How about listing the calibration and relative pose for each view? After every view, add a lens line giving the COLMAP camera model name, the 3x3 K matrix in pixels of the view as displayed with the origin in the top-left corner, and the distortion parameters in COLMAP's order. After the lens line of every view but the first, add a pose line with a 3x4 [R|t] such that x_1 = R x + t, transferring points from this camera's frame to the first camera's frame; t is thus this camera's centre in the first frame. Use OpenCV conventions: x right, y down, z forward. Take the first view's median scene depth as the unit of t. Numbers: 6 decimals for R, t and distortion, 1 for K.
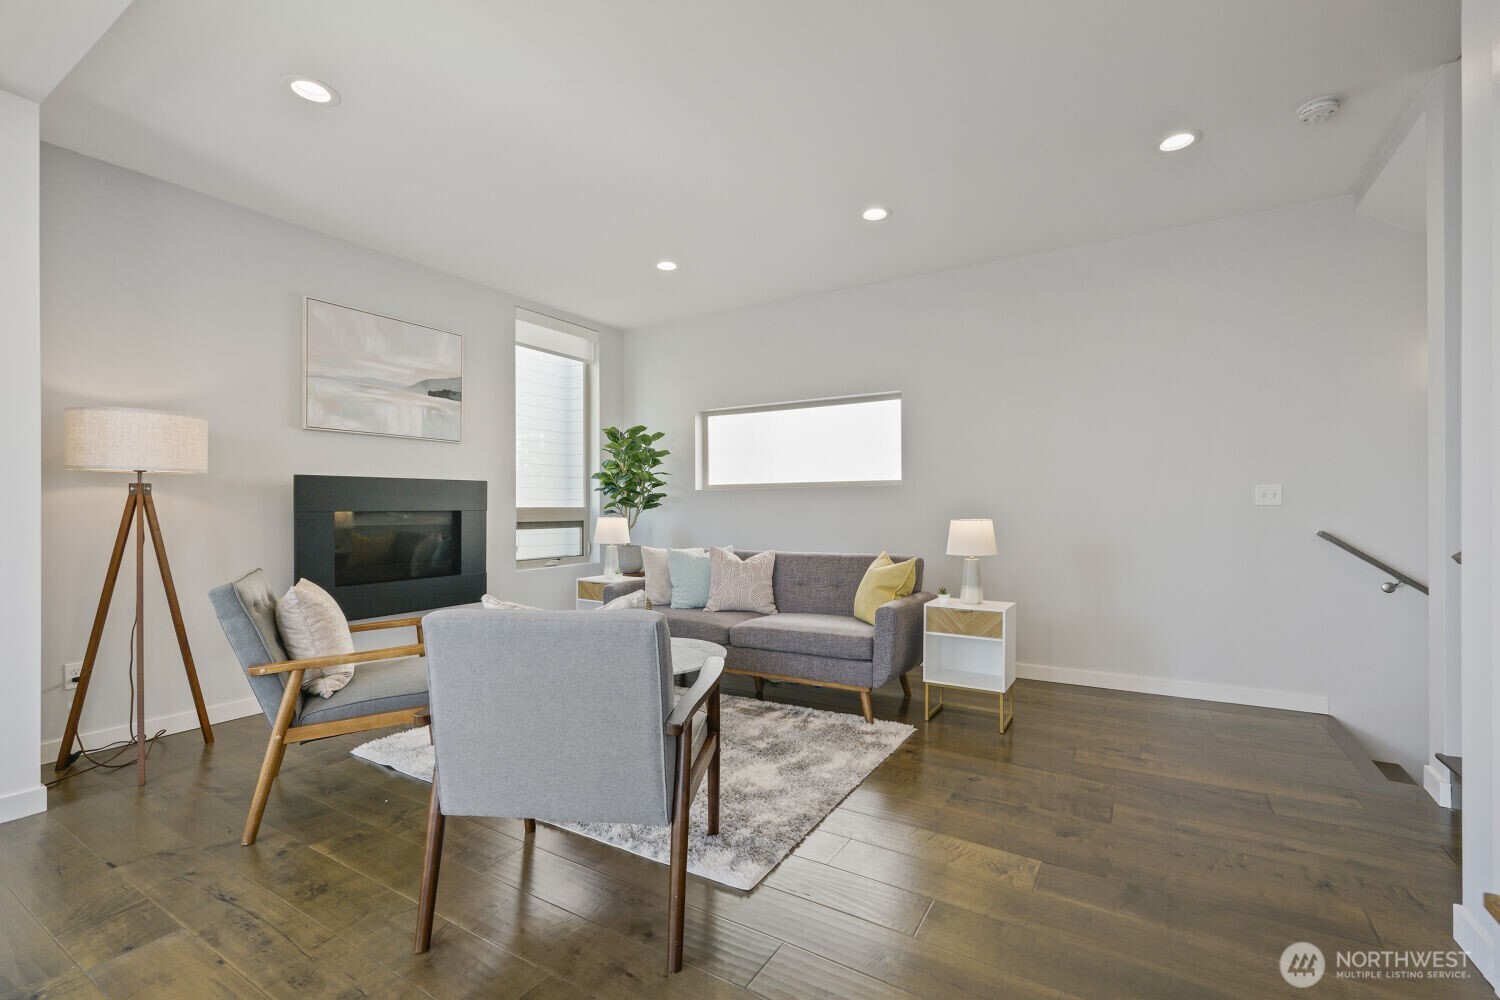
lens RADIAL K [[667.4, 0, 751.9], [0, 667.4, 500.1], [0, 0, 1]] dist [-0.002314, -0.000056]
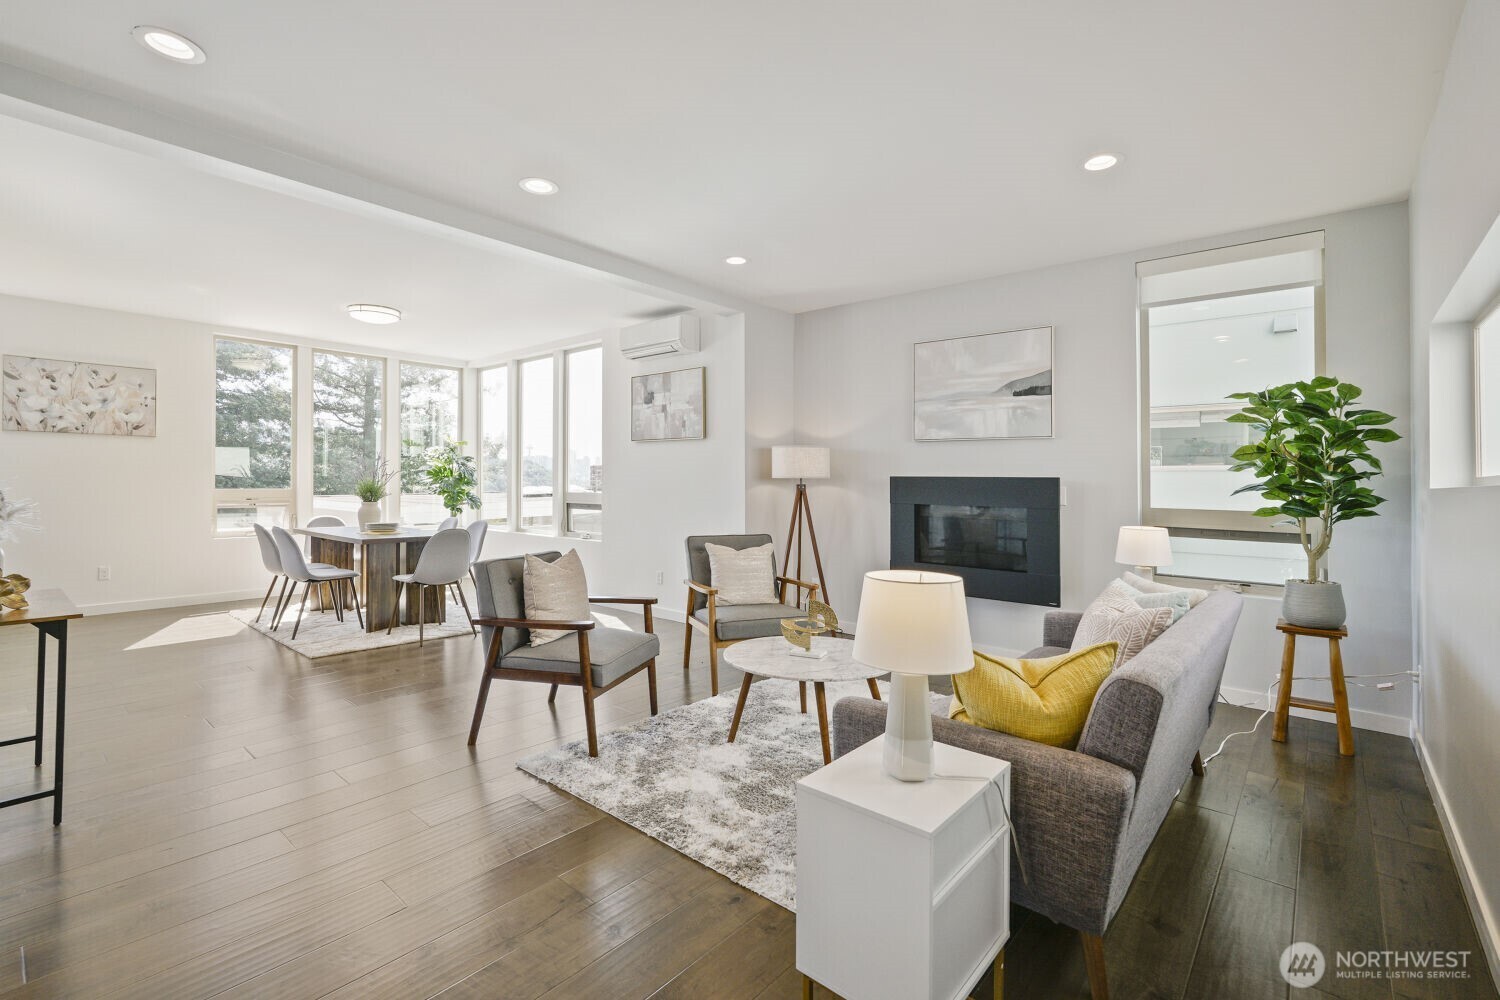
lens RADIAL K [[667.4, 0, 758.5], [0, 667.4, 475.1], [0, 0, 1]] dist [-0.002314, -0.000056]
pose [[-0.142464, -0.011967, -0.989728, 0.615518], [-0.007512, 0.999911, -0.011009, -0.020070], [0.989771, 0.005866, -0.142541, 0.776129]]
